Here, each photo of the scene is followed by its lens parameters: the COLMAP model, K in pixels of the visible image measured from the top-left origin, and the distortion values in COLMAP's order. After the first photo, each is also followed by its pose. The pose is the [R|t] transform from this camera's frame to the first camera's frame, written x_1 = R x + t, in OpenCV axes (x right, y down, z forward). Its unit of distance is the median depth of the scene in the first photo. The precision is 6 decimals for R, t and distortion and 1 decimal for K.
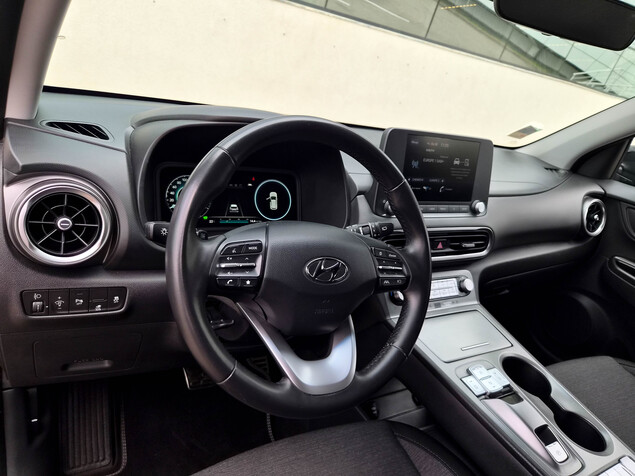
lens RADIAL K [[425.4, 0, 317.5], [0, 425.4, 238.0], [0, 0, 1]] dist [0.024204, 0.000672]
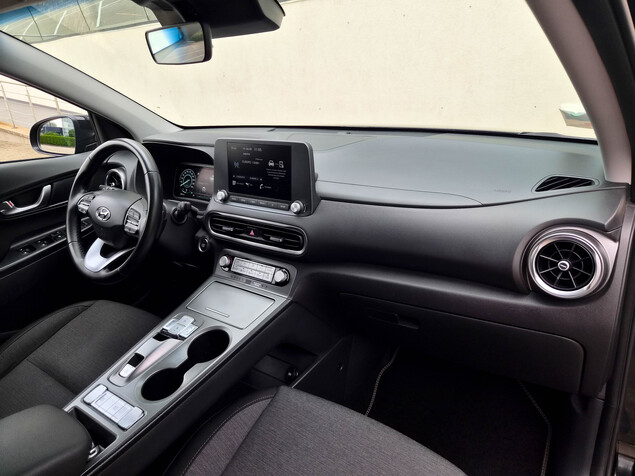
lens RADIAL K [[417.7, 0, 319.7], [0, 417.7, 226.4], [0, 0, 1]] dist [0.025508, -0.000085]
pose [[0.421524, 0.142311, -0.895581, 1.408605], [-0.169551, 0.982561, 0.076330, -0.120971], [0.890825, 0.119672, 0.438302, 0.646666]]
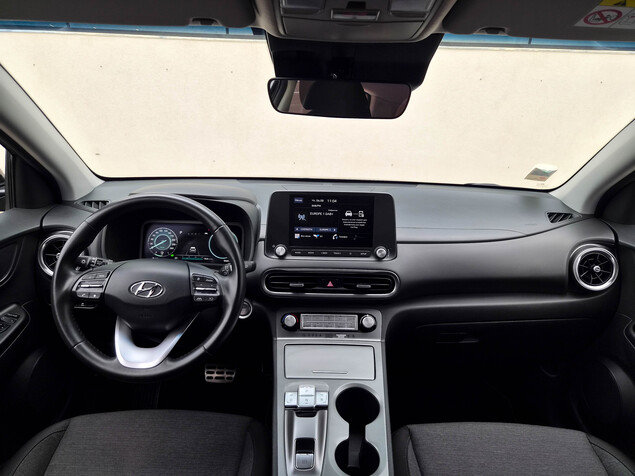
lens RADIAL K [[416.0, 0, 317.5], [0, 416.0, 238.0], [0, 0, 1]] dist [0.033095, -0.001173]
pose [[0.862382, 0.004229, -0.506241, 0.835082], [-0.054434, 0.994942, -0.084418, -0.010469], [0.503324, 0.100357, 0.858250, -0.021744]]
